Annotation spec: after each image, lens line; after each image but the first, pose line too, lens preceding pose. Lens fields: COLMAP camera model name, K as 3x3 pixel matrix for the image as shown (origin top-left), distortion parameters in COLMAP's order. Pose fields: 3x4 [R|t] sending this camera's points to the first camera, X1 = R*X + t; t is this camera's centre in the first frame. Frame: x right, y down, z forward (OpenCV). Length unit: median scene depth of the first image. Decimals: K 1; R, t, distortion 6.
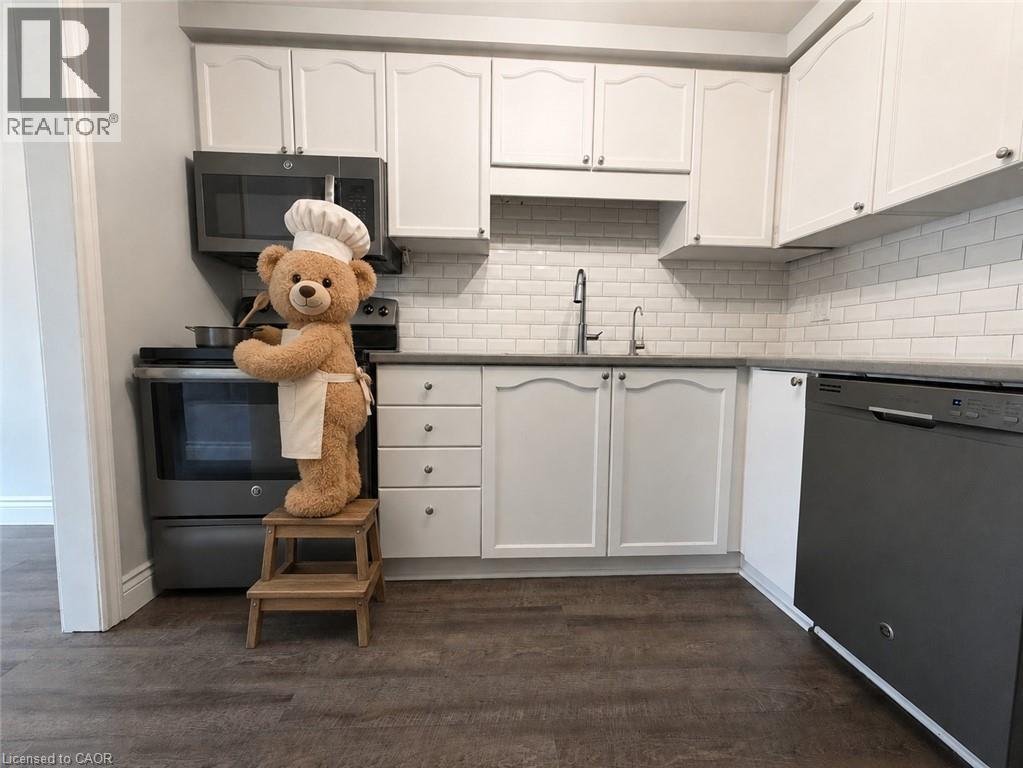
lens RADIAL K [[408.1, 0, 507.7], [0, 408.1, 382.4], [0, 0, 1]] dist [-0.003203, -0.000017]
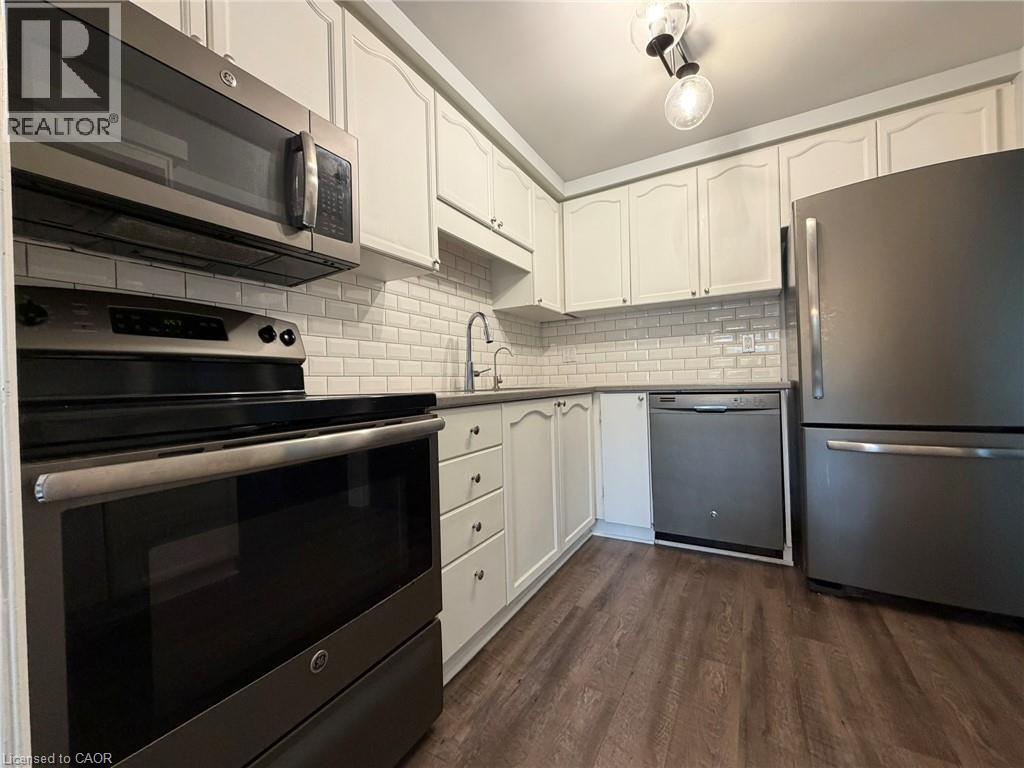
lens RADIAL K [[408.5, 0, 507.5], [0, 408.5, 382.0], [0, 0, 1]] dist [-0.003203, -0.000017]
pose [[0.557046, -0.025417, 0.830093, -0.756119], [0.098175, 0.994538, -0.035429, -0.047657], [-0.824659, 0.101230, 0.556499, 0.370432]]
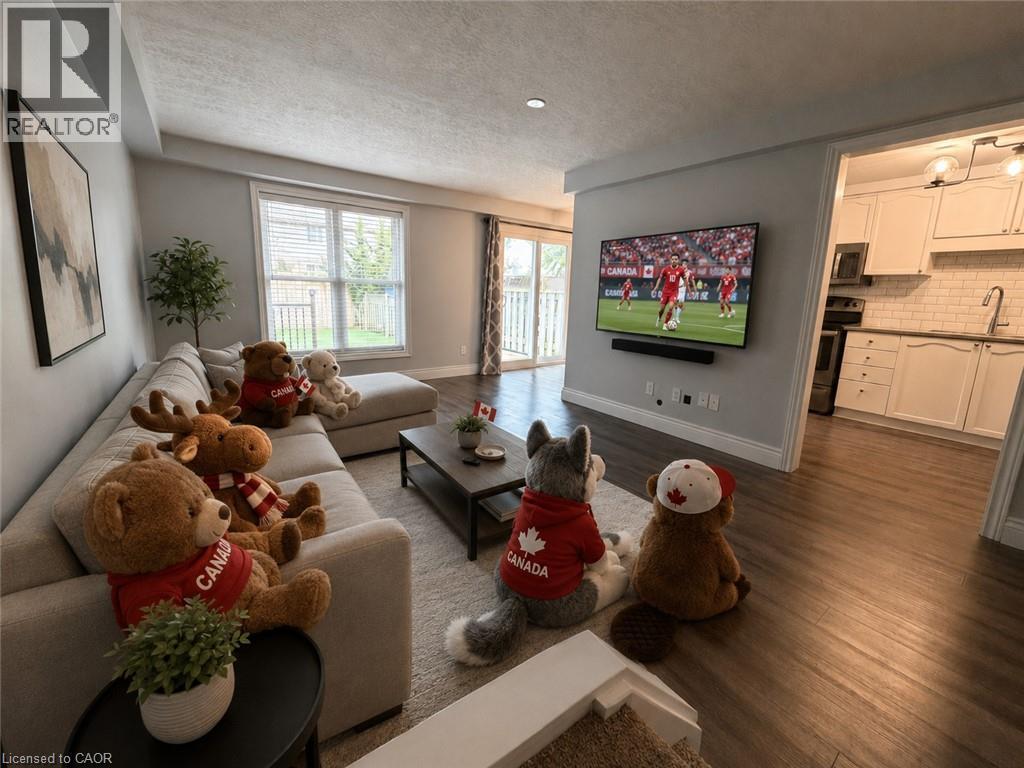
lens RADIAL K [[408.5, 0, 507.7], [0, 408.5, 367.3], [0, 0, 1]] dist [-0.003203, -0.000017]
pose [[0.550254, 0.155760, -0.820341, 0.553146], [-0.095176, 0.987744, 0.123705, 0.058526], [0.829555, 0.010007, 0.558335, -1.893606]]
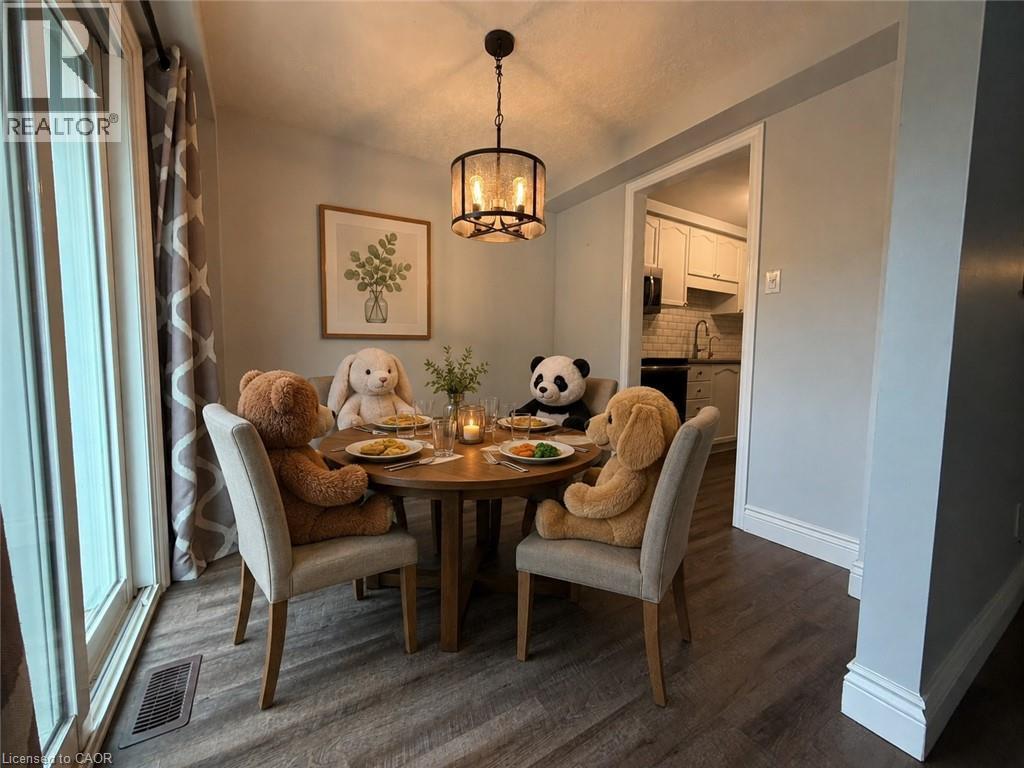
lens RADIAL K [[408.5, 0, 511.8], [0, 408.5, 382.2], [0, 0, 1]] dist [-0.003203, -0.000017]
pose [[0.877688, -0.035518, 0.477914, -1.952442], [0.034738, 0.999342, 0.010474, 0.000660], [-0.477971, 0.007409, 0.878344, -0.483763]]
